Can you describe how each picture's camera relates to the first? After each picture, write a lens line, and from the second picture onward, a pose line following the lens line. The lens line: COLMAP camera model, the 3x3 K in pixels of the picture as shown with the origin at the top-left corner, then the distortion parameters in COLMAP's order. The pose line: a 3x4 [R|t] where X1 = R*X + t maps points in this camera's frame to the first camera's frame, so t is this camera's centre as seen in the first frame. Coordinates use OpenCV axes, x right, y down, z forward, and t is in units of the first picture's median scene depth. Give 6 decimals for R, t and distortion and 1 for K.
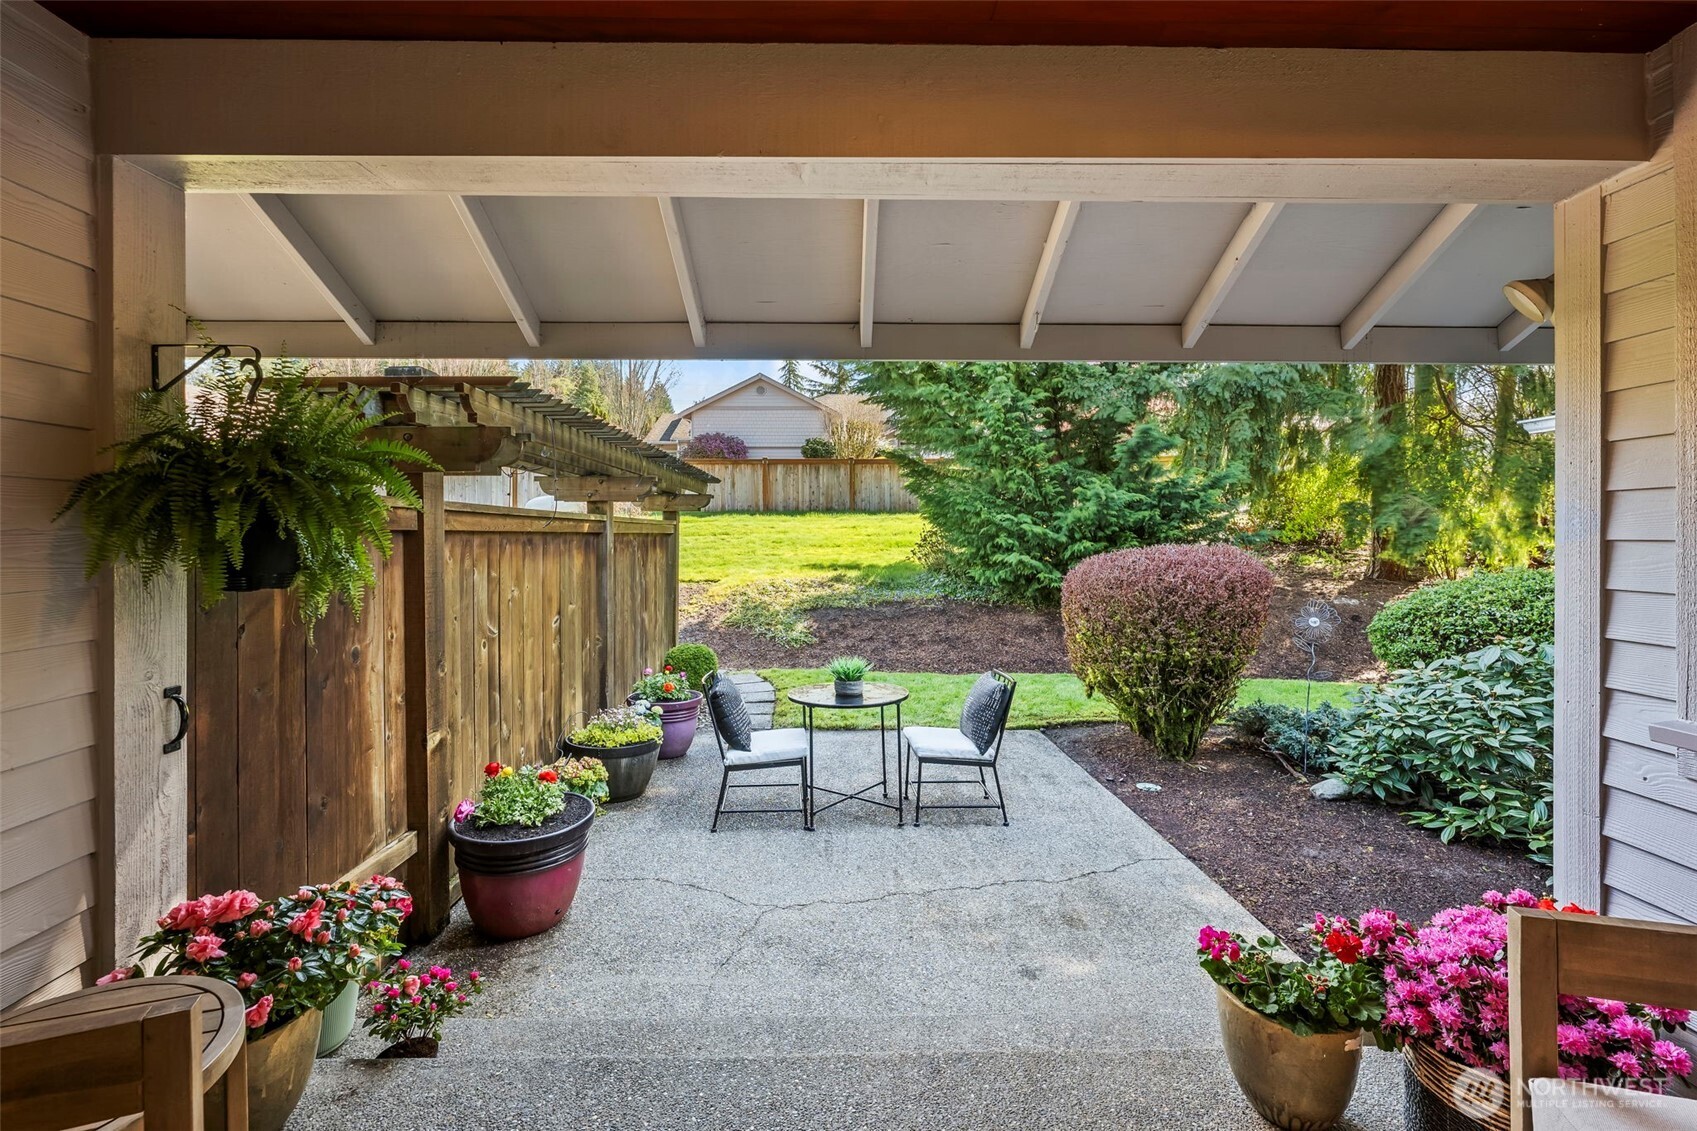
lens RADIAL K [[700.6, 0, 842.3], [0, 700.6, 556.7], [0, 0, 1]] dist [0.000996, -0.000033]
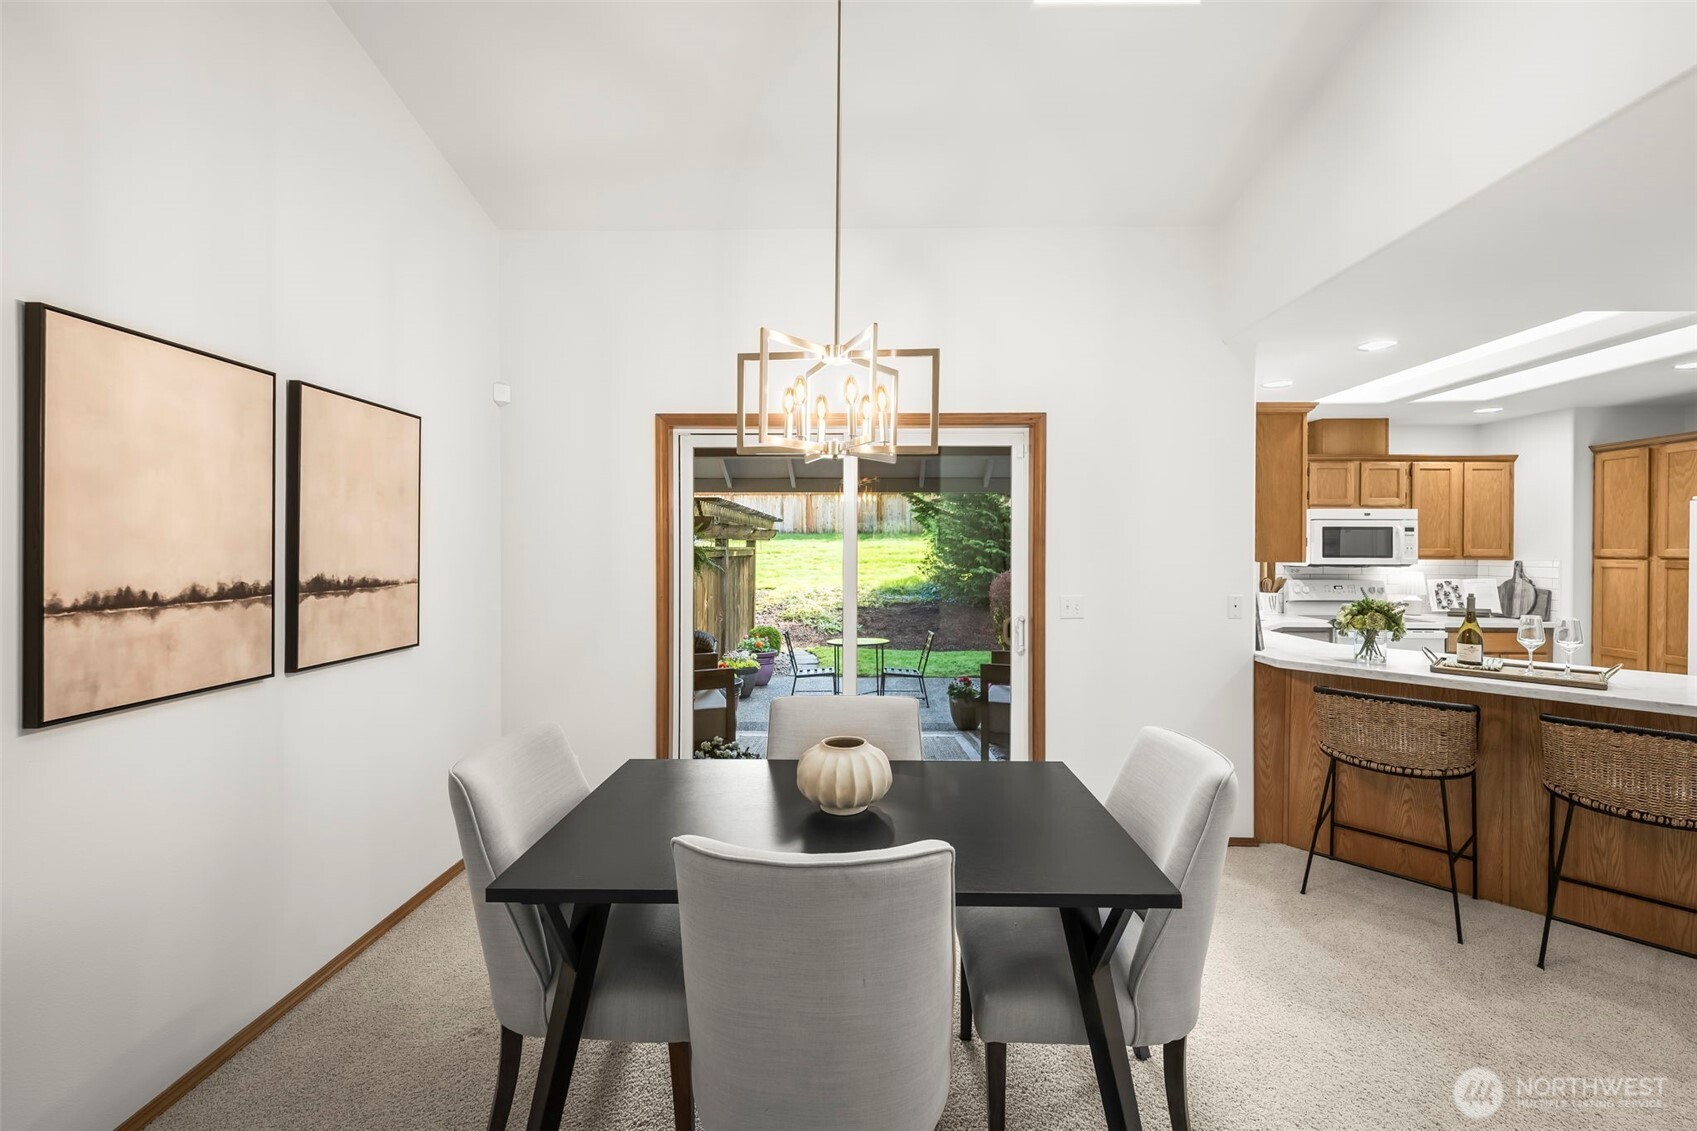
lens RADIAL K [[707.0, 0, 845.0], [0, 707.0, 571.2], [0, 0, 1]] dist [-0.001468, 0.000187]
pose [[0.998803, 0.003026, -0.048812, 0.030895], [-0.003035, 0.999995, -0.000097, 0.001272], [0.048812, 0.000245, 0.998808, -0.438801]]
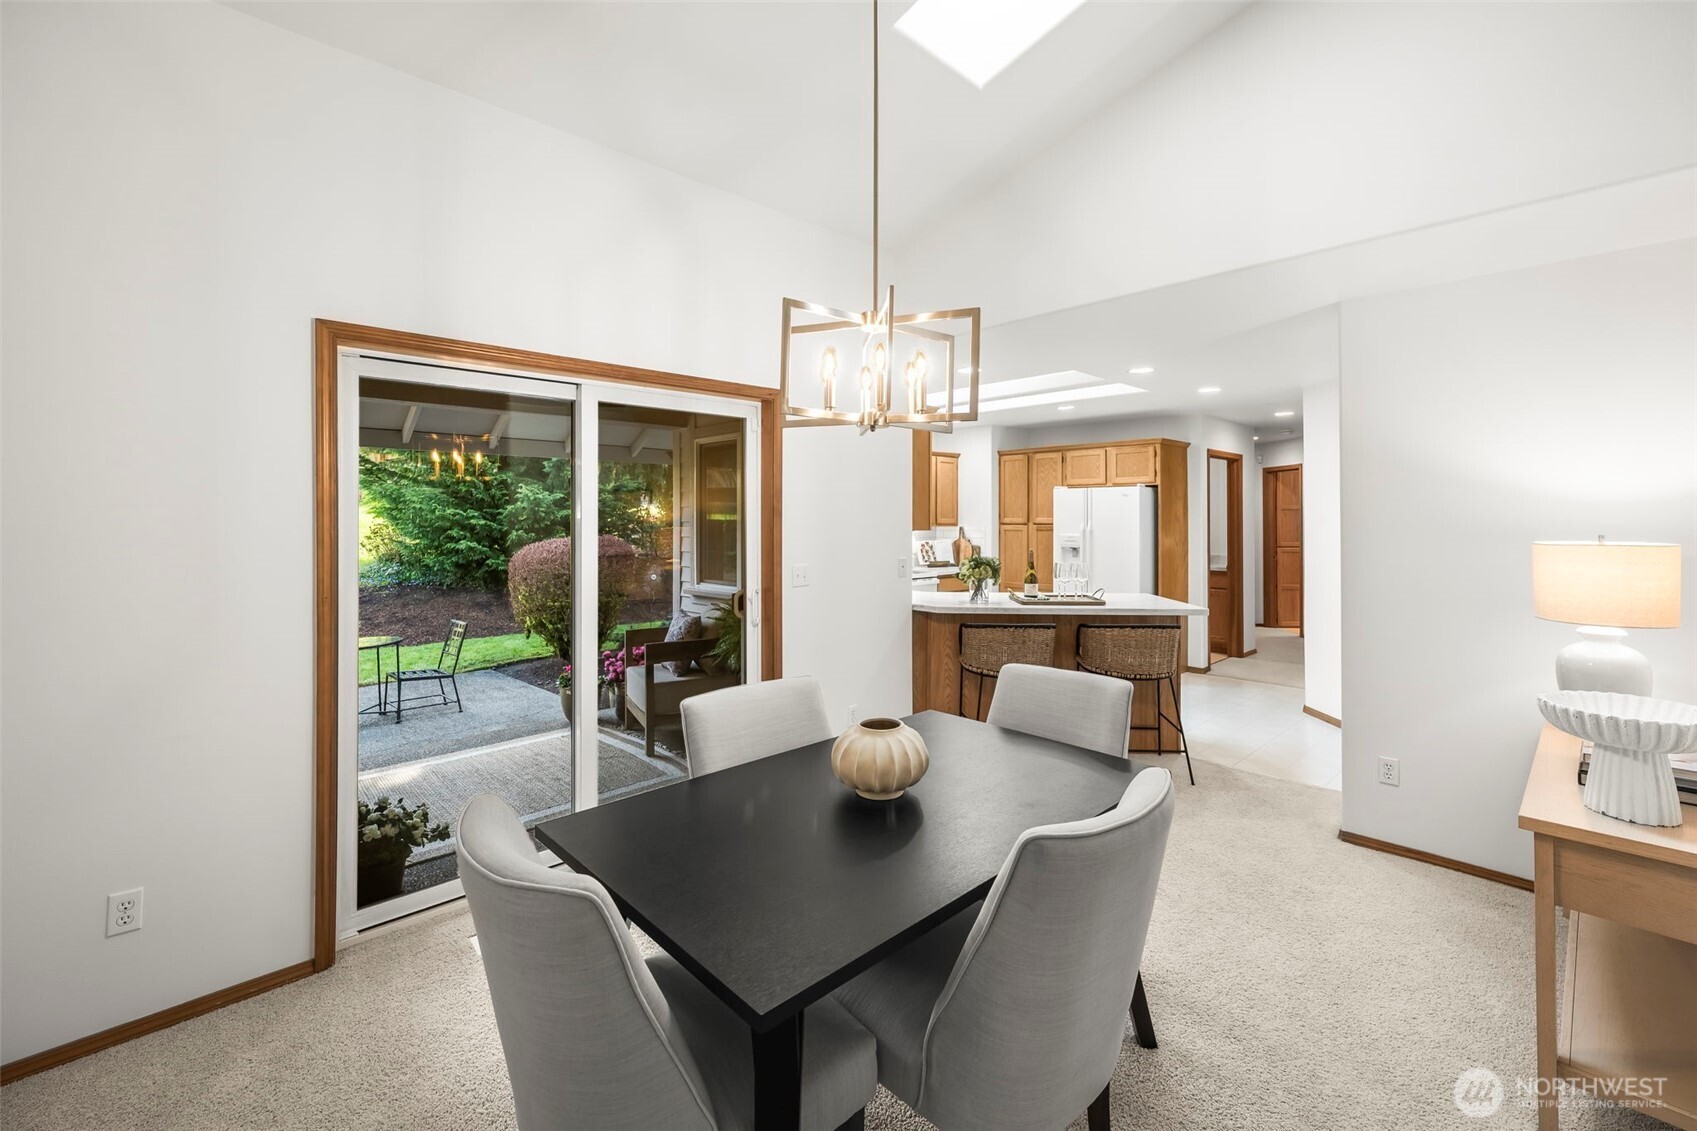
lens RADIAL K [[725.9, 0, 847.3], [0, 725.9, 522.5], [0, 0, 1]] dist [0.000759, 0.000276]
pose [[0.737951, -0.006461, 0.674824, -0.118261], [0.024973, 0.999531, -0.017740, -0.001831], [-0.674393, 0.029944, 0.737766, -0.382213]]
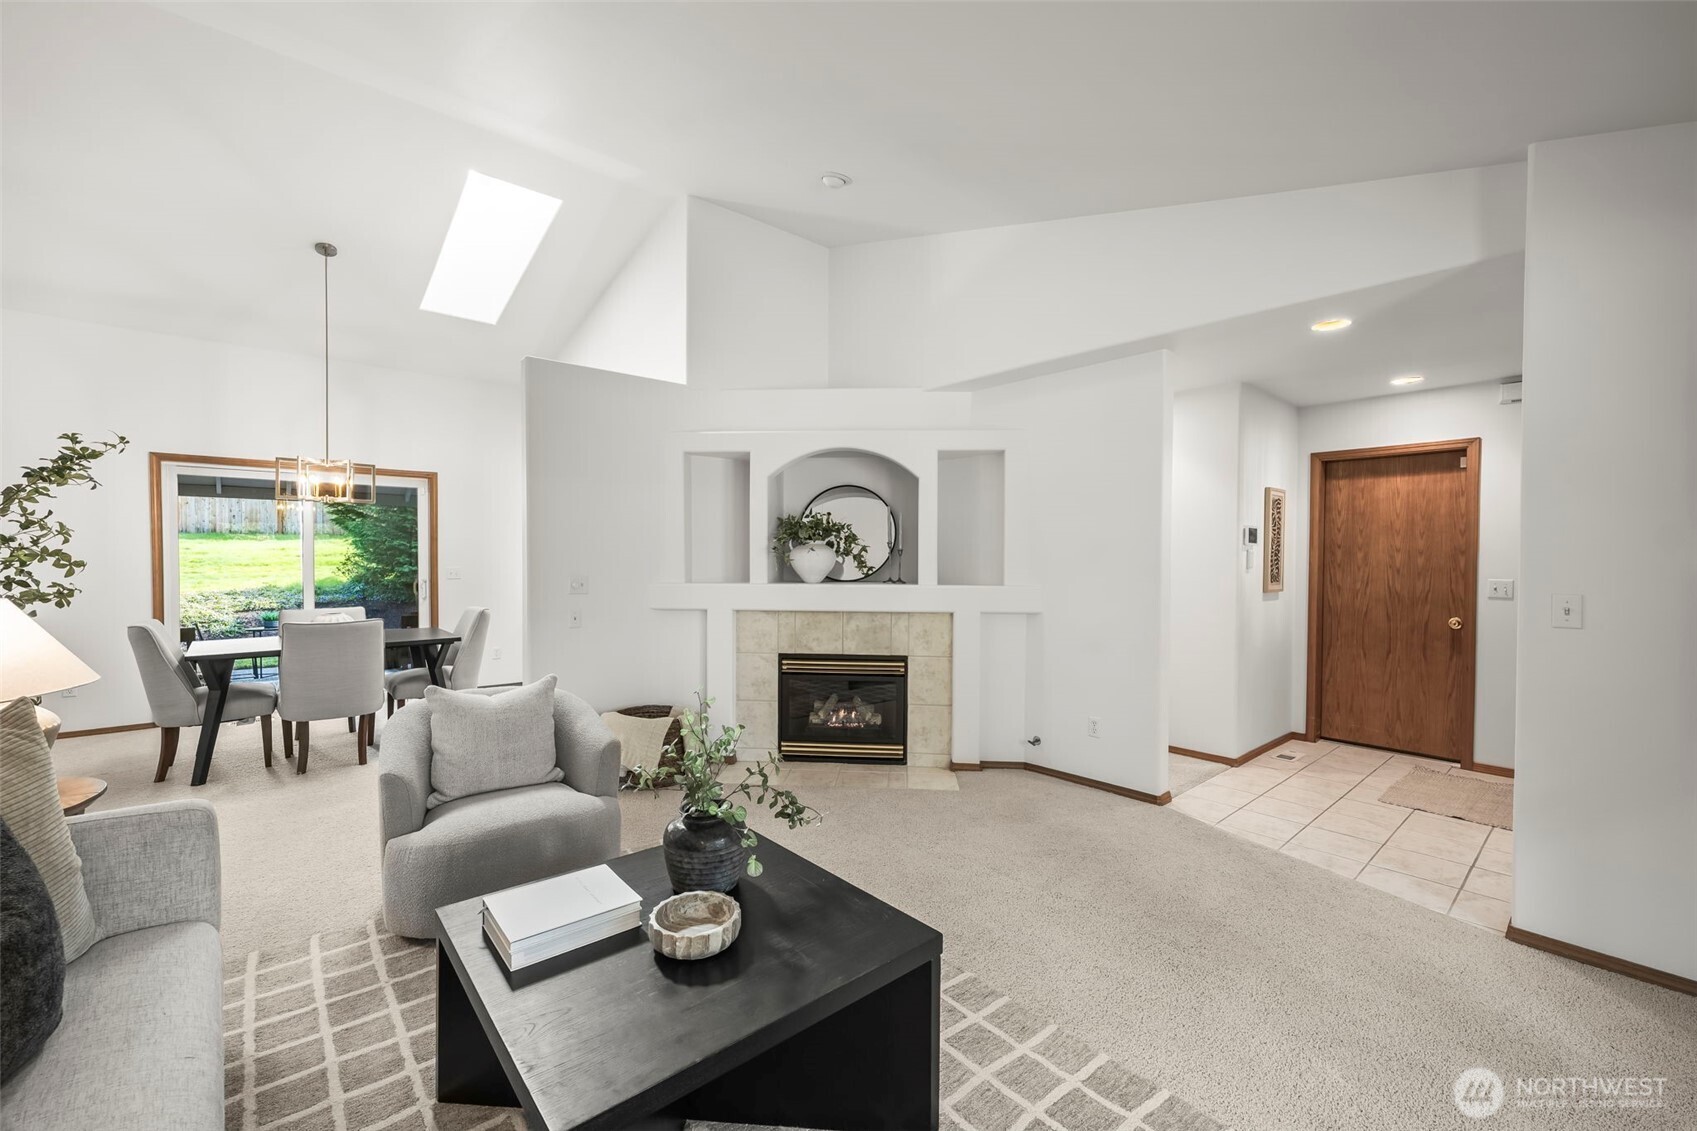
lens RADIAL K [[707.0, 0, 845.0], [0, 707.0, 571.2], [0, 0, 1]] dist [-0.001468, 0.000187]
pose [[0.771247, -0.010203, 0.636454, -0.017563], [0.016585, 0.999854, -0.004069, 0.025767], [-0.636320, 0.013694, 0.771304, -0.854963]]
